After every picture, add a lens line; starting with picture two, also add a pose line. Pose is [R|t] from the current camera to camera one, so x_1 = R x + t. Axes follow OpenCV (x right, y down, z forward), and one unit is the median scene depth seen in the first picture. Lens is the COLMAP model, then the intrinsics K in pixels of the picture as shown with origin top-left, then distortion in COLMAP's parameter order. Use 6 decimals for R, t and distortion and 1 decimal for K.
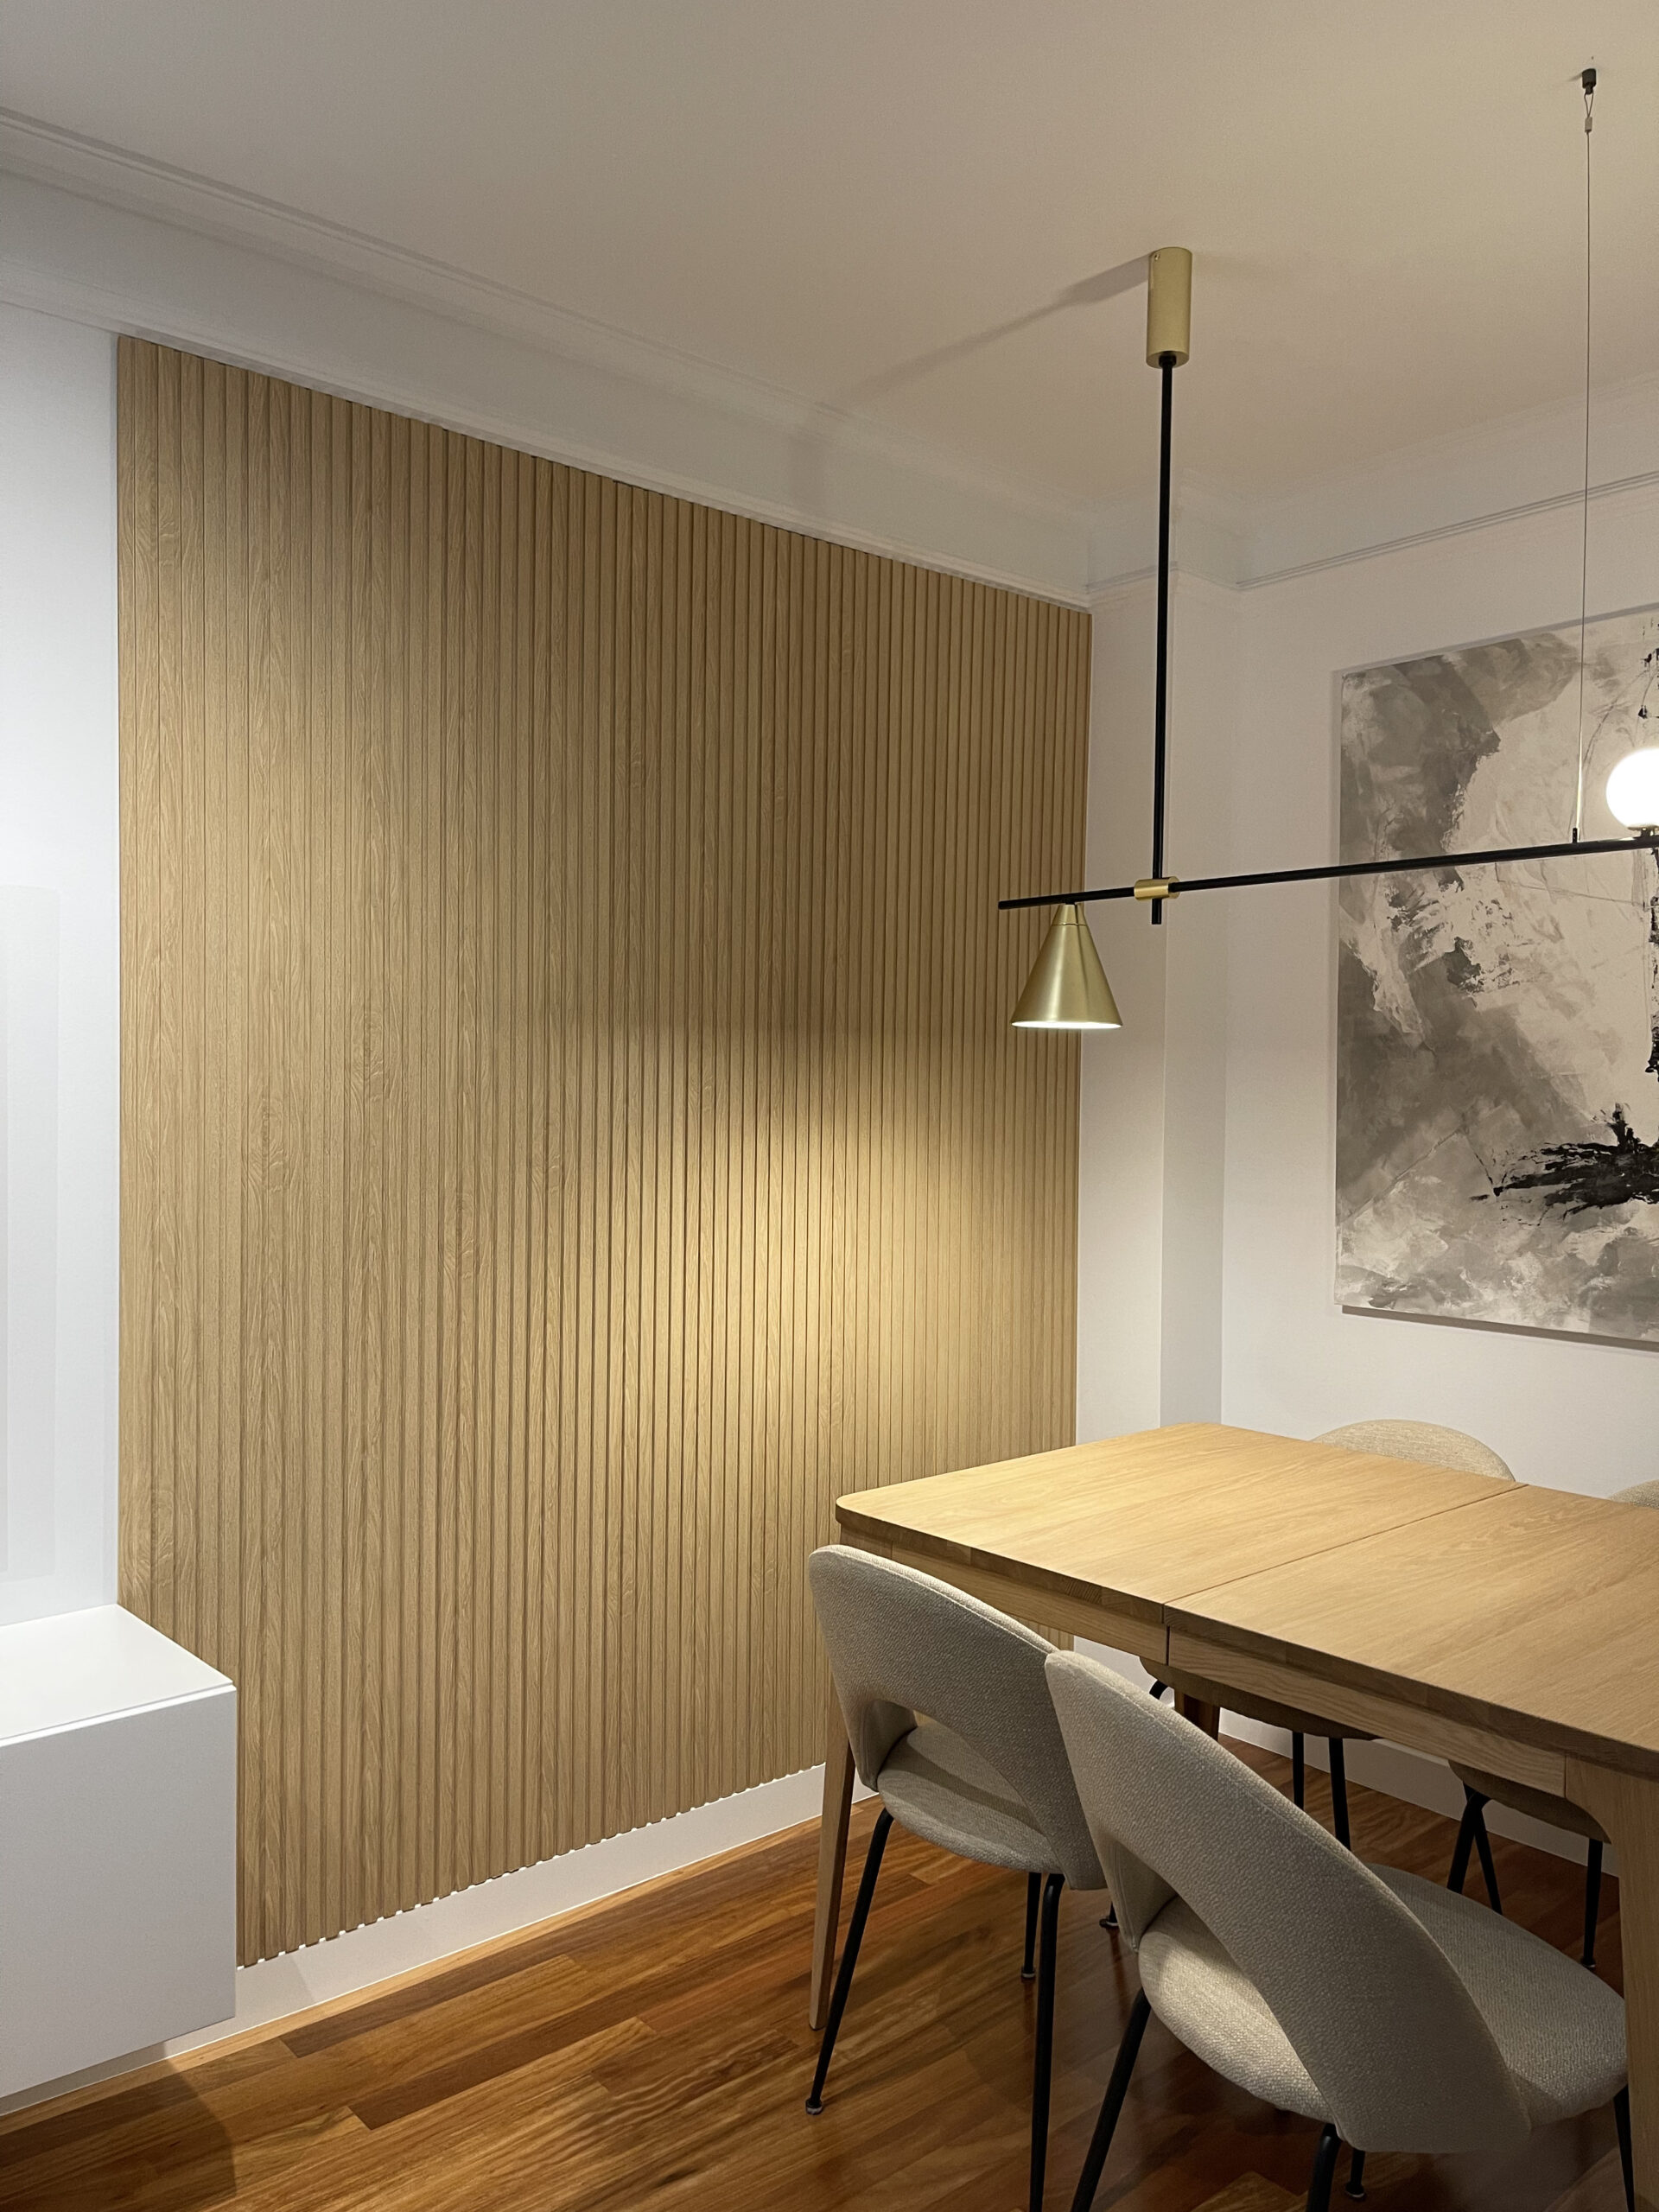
lens RADIAL K [[1696.0, 0, 822.0], [0, 1696.0, 1128.7], [0, 0, 1]] dist [0.053067, -0.070194]
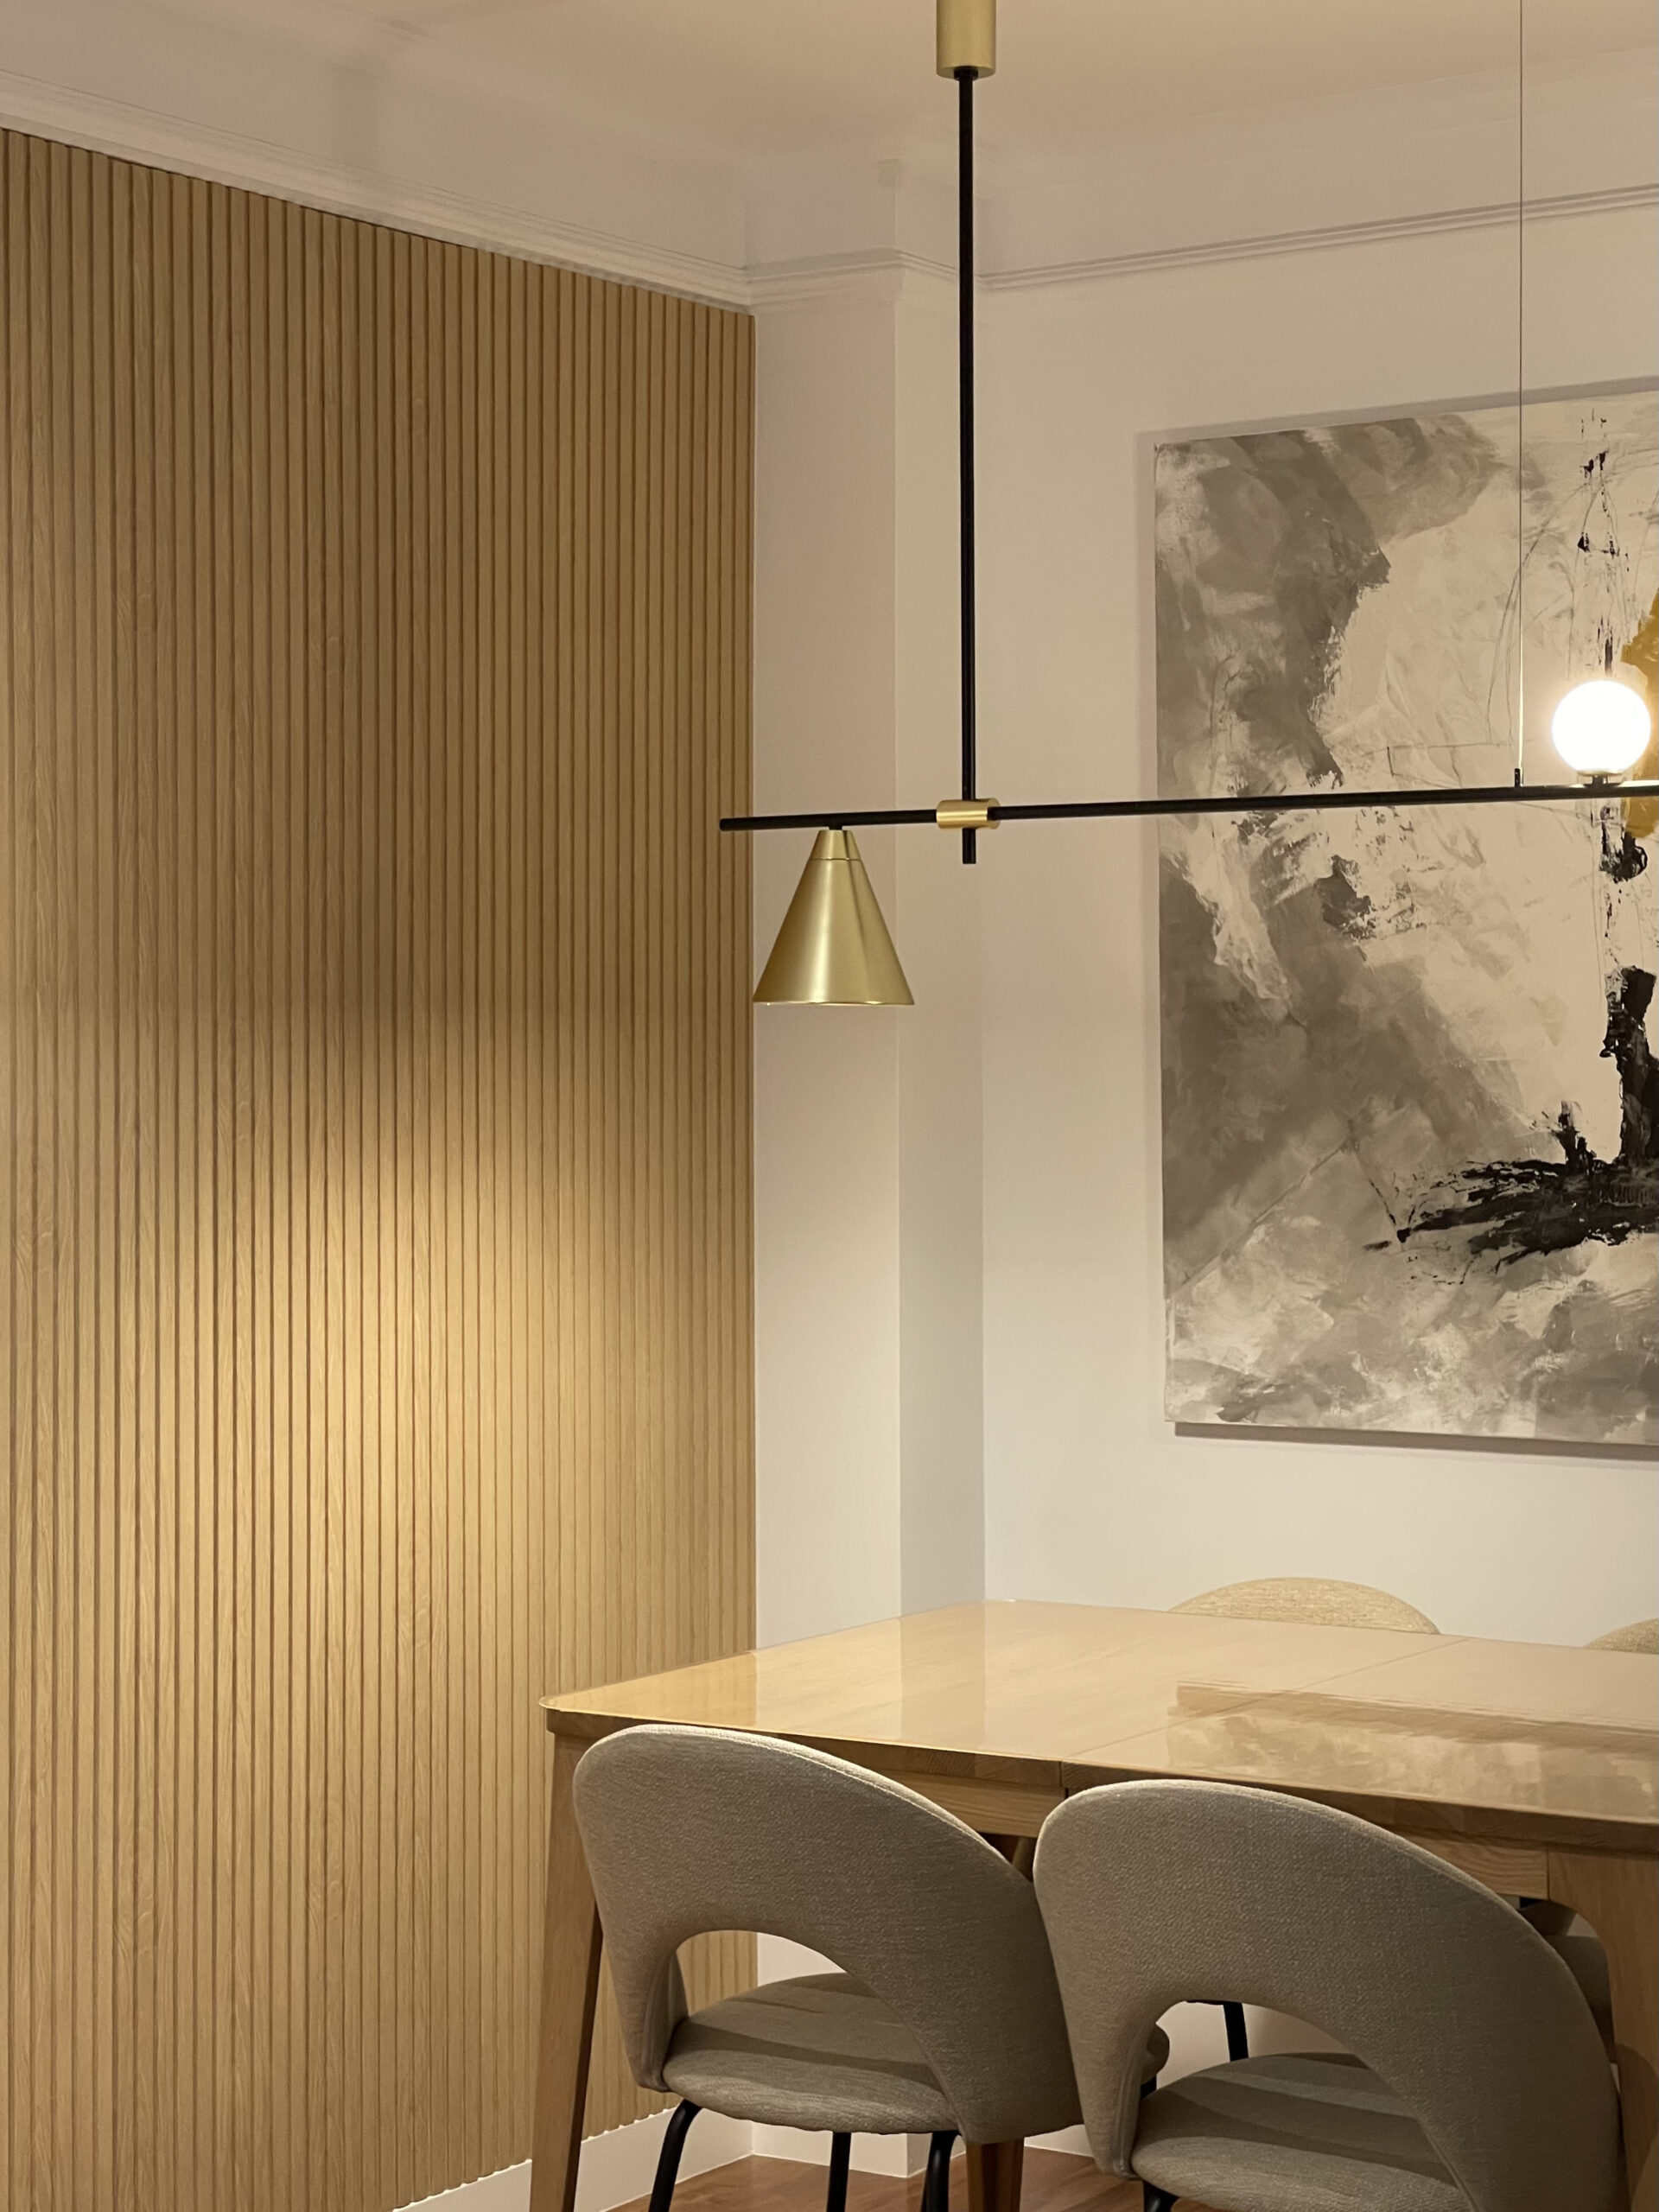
lens RADIAL K [[4290.4, 0, 822.8], [0, 4290.4, 1076.7], [0, 0, 1]] dist [0.157000, 0.539188]
pose [[0.962337, -0.017415, 0.271301, -0.284188], [0.022946, 0.999588, -0.017229, -0.001729], [-0.270889, 0.022806, 0.962340, -0.573161]]
